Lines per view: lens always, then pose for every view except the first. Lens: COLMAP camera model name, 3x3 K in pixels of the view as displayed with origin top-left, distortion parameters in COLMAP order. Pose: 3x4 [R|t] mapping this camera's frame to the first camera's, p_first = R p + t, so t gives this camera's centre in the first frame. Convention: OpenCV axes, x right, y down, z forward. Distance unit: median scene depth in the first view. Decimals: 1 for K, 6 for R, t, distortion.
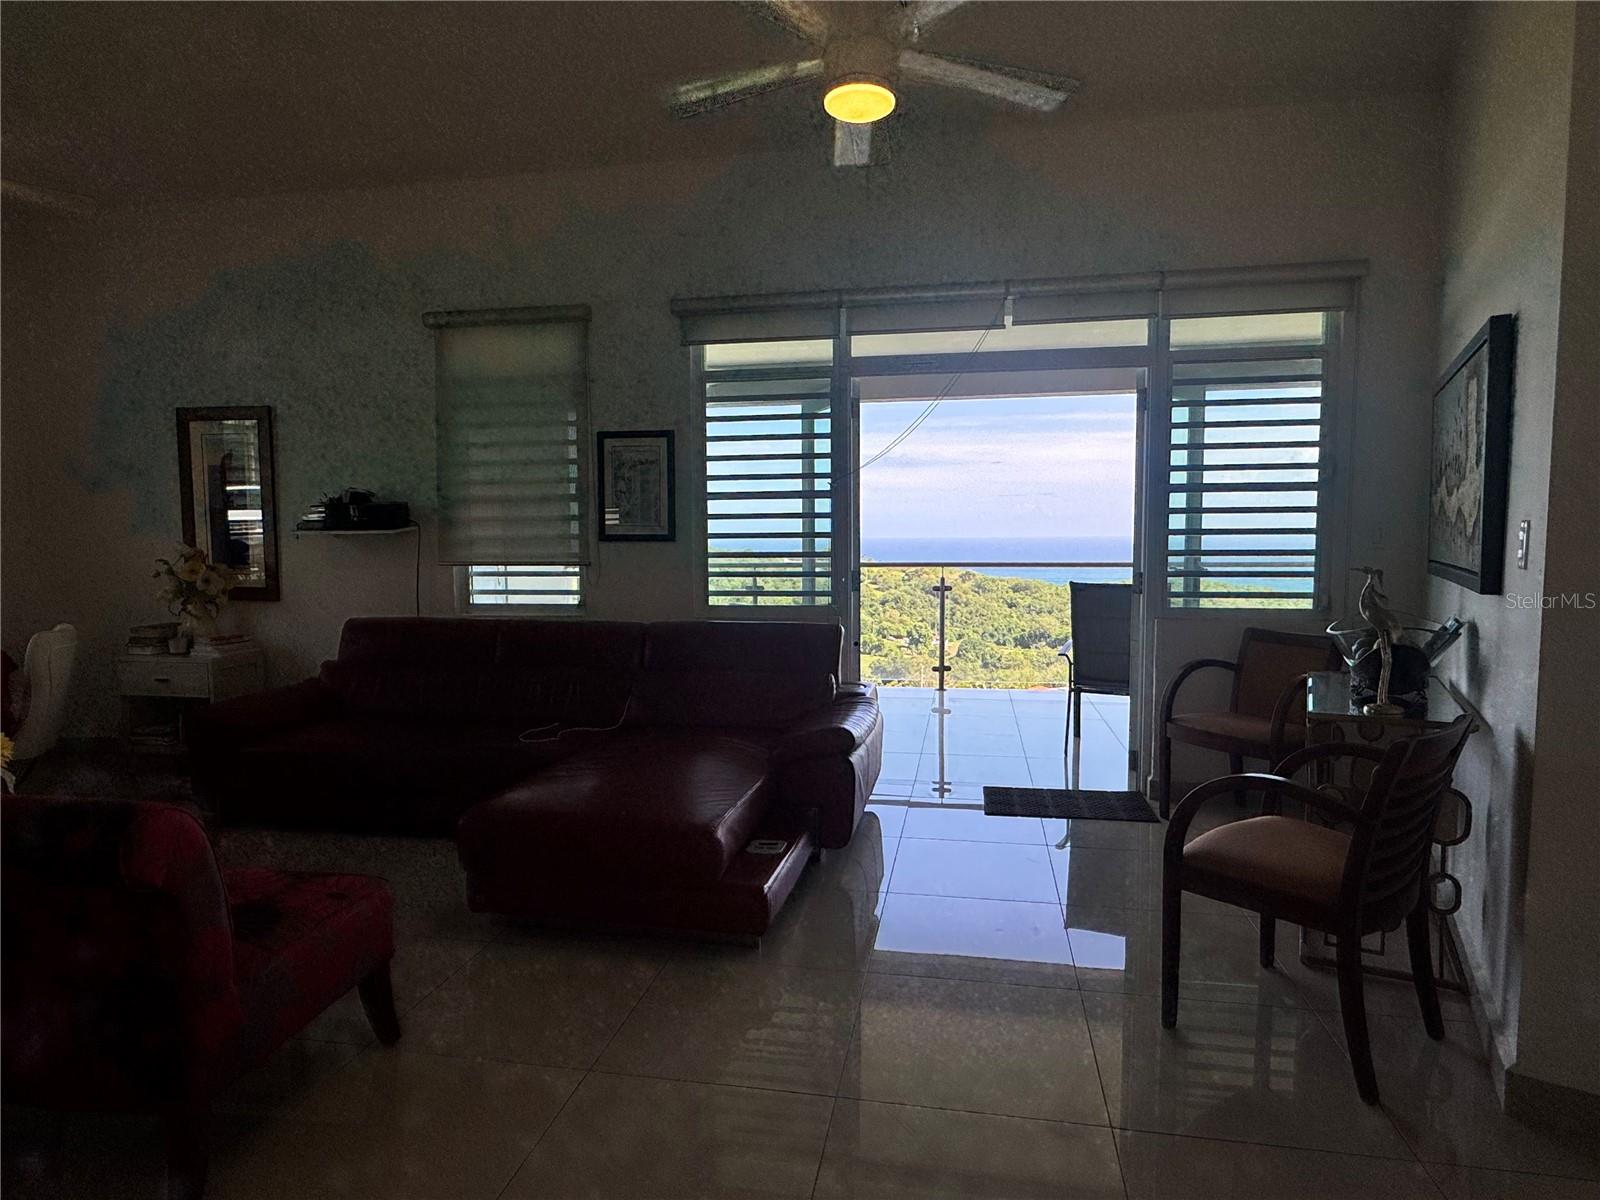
lens RADIAL K [[907.8, 0, 800.4], [0, 907.8, 606.2], [0, 0, 1]] dist [0.000917, 0.000775]
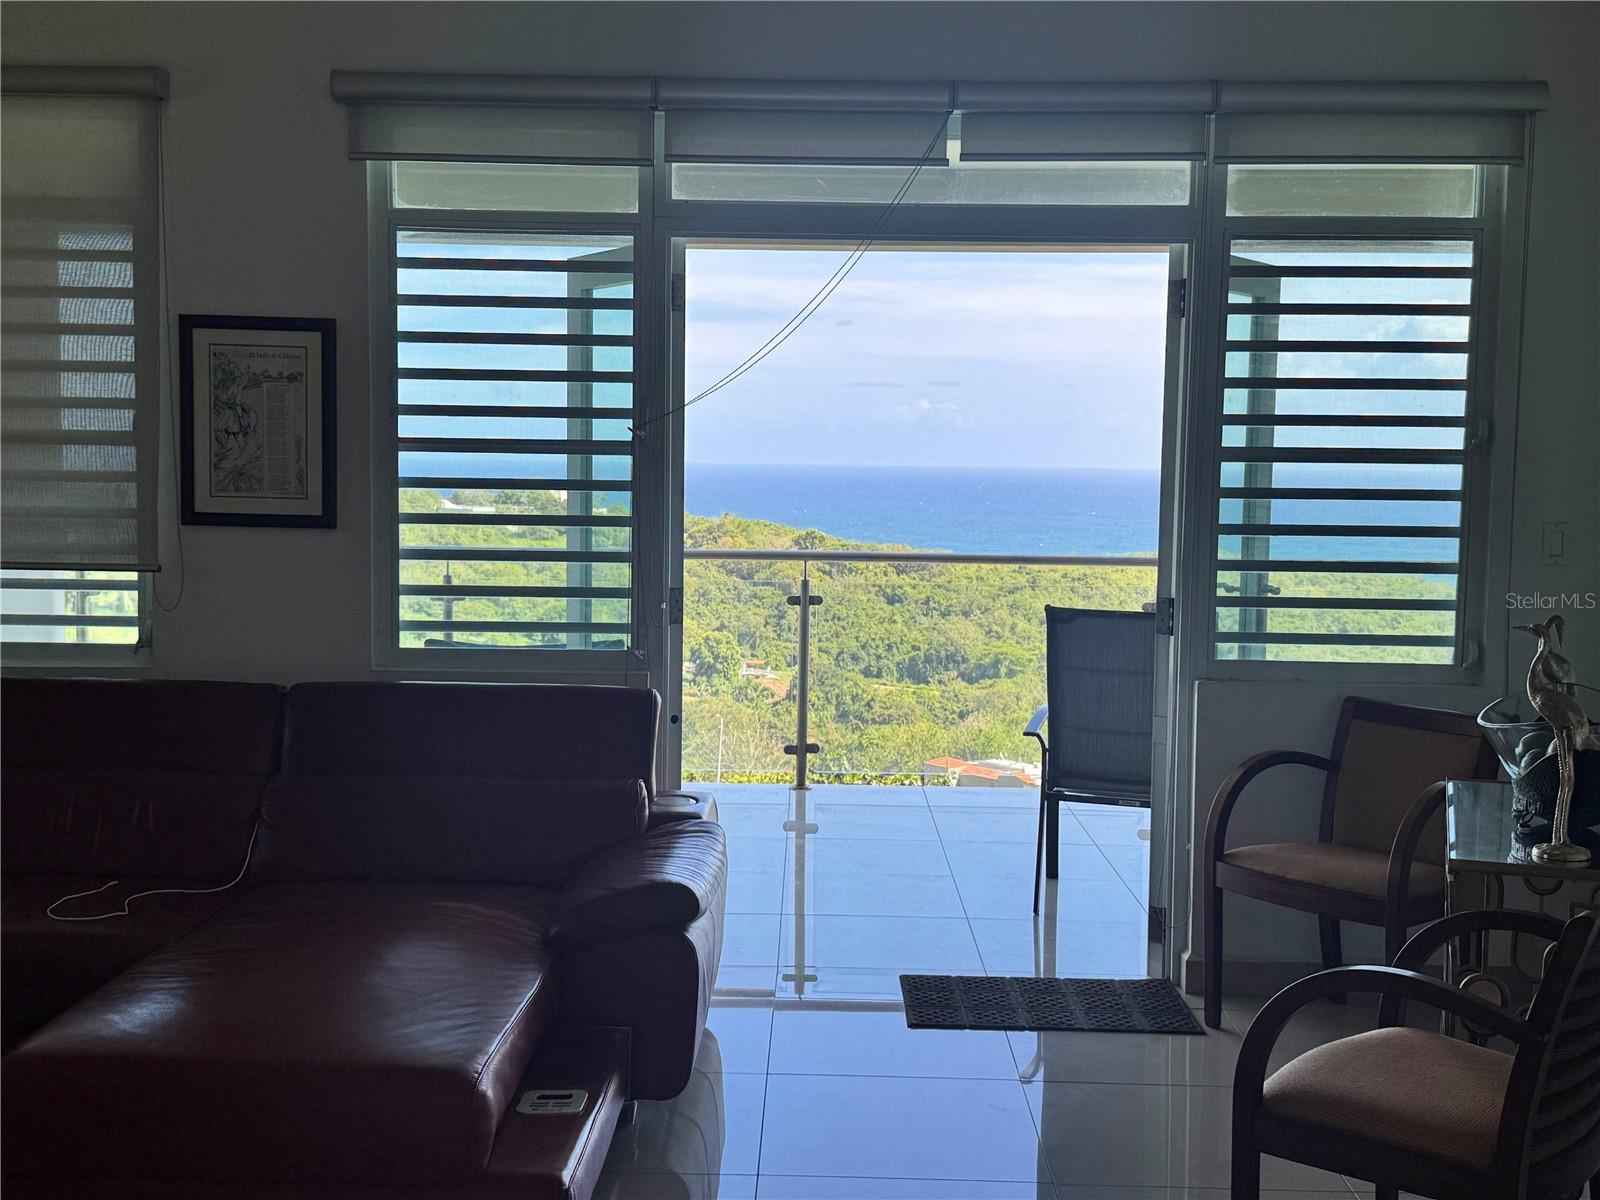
lens RADIAL K [[1811.5, 0, 779.5], [0, 1811.5, 597.6], [0, 0, 1]] dist [0.198356, -0.413480]
pose [[0.986189, 0.008500, 0.165407, -0.058717], [-0.008444, 0.999964, -0.001046, -0.031947], [-0.165409, -0.000366, 0.986225, -0.097722]]
